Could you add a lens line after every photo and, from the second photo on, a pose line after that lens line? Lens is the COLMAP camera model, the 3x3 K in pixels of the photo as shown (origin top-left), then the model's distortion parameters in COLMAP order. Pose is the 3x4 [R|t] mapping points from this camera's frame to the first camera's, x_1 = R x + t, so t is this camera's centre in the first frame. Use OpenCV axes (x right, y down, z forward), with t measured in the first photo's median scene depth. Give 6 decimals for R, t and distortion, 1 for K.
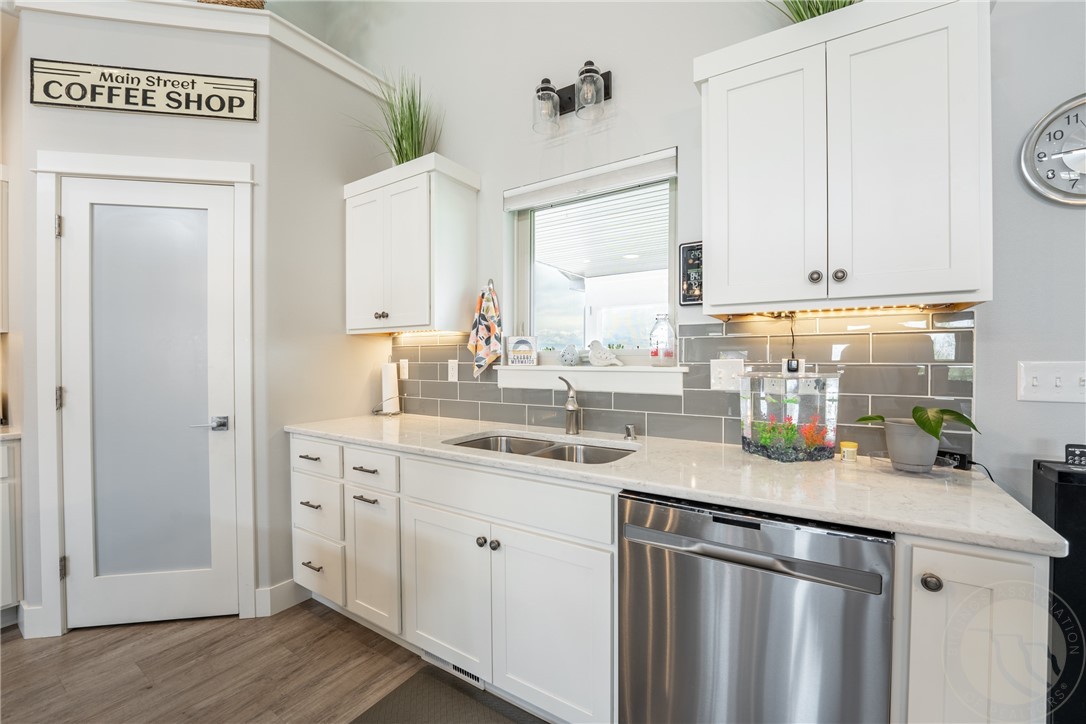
lens RADIAL K [[448.9, 0, 545.7], [0, 448.9, 366.9], [0, 0, 1]] dist [-0.022565, 0.000030]
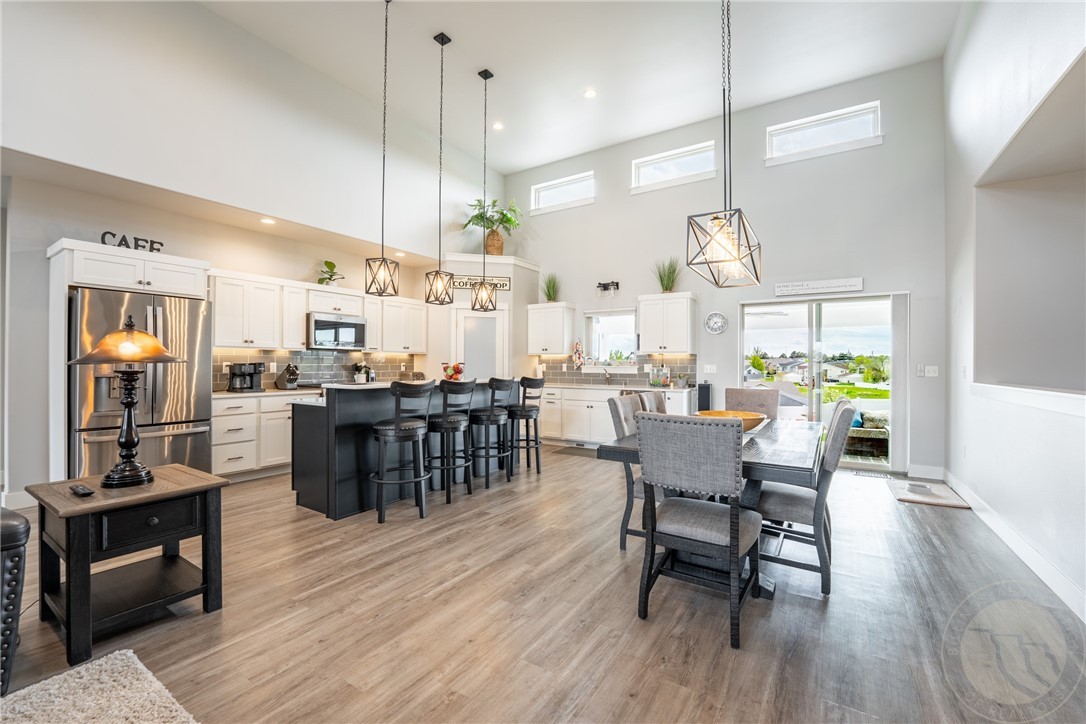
lens RADIAL K [[442.6, 0, 543.0], [0, 442.6, 362.0], [0, 0, 1]] dist [-0.037635, 0.000070]
pose [[0.999944, 0.008285, -0.006656, -0.386465], [-0.008399, 0.999815, -0.017301, 0.028301], [0.006512, 0.017356, 0.999828, -2.272049]]
